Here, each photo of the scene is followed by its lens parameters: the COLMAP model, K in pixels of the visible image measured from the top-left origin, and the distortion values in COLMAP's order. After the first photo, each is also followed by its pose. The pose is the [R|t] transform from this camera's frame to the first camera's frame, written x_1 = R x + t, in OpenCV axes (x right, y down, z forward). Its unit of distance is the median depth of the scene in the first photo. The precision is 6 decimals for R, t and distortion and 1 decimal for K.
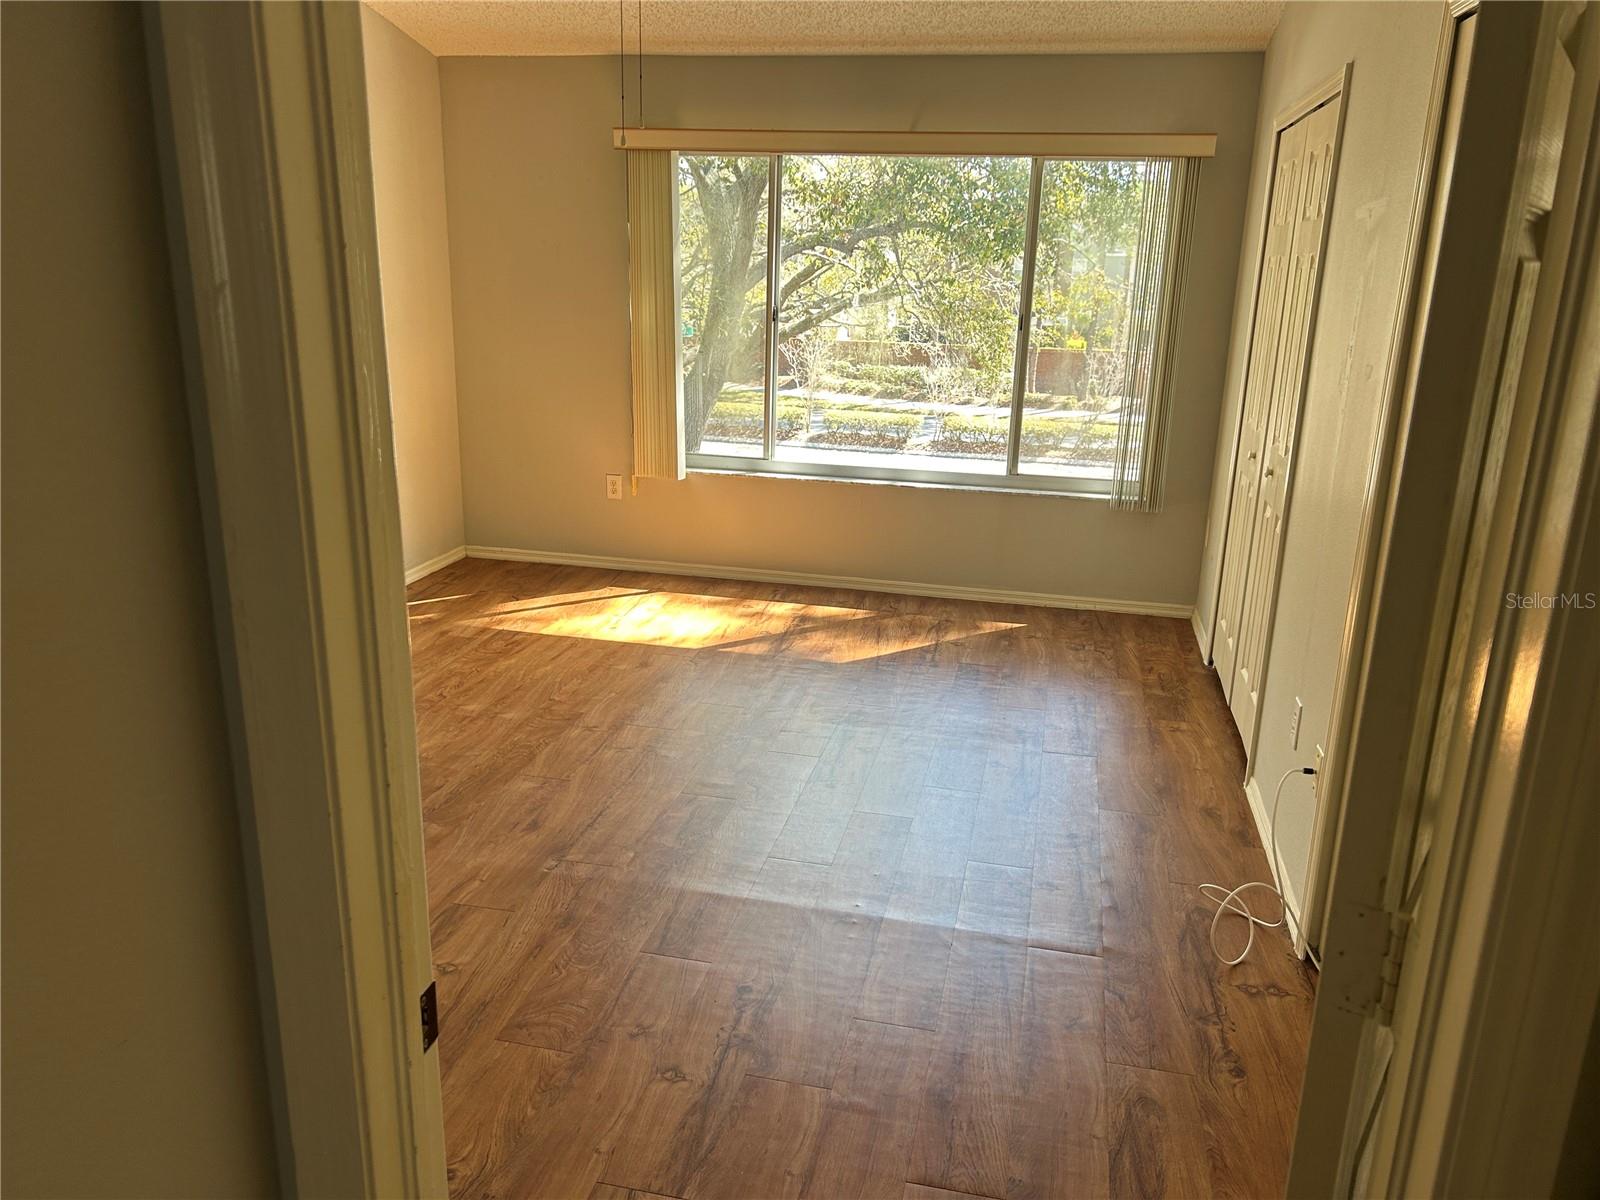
lens RADIAL K [[1199.8, 0, 799.6], [0, 1199.8, 602.1], [0, 0, 1]] dist [0.075533, -0.089210]
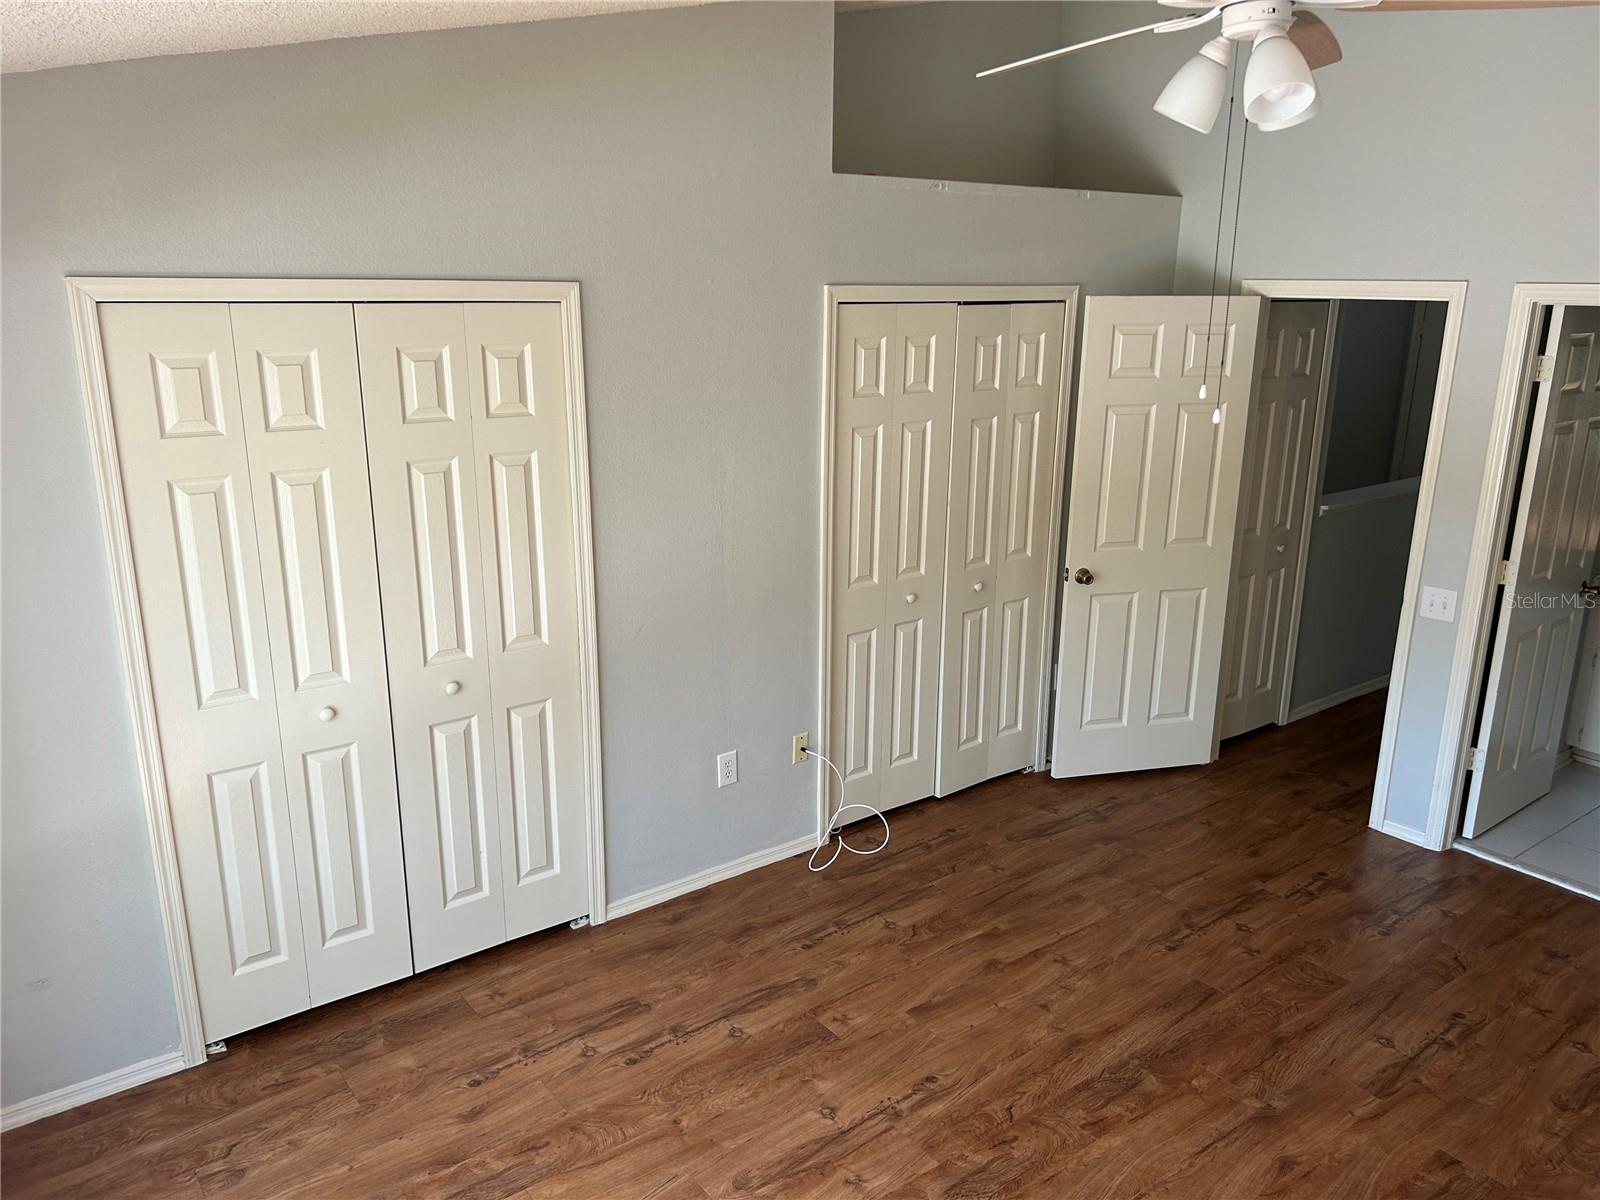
lens RADIAL K [[1199.8, 0, 801.1], [0, 1199.8, 603.4], [0, 0, 1]] dist [0.075533, -0.089210]
pose [[-0.764625, -0.199585, 0.612792, -0.447630], [0.151528, 0.868509, 0.471945, -0.693432], [-0.626409, 0.453716, -0.633841, 1.733379]]
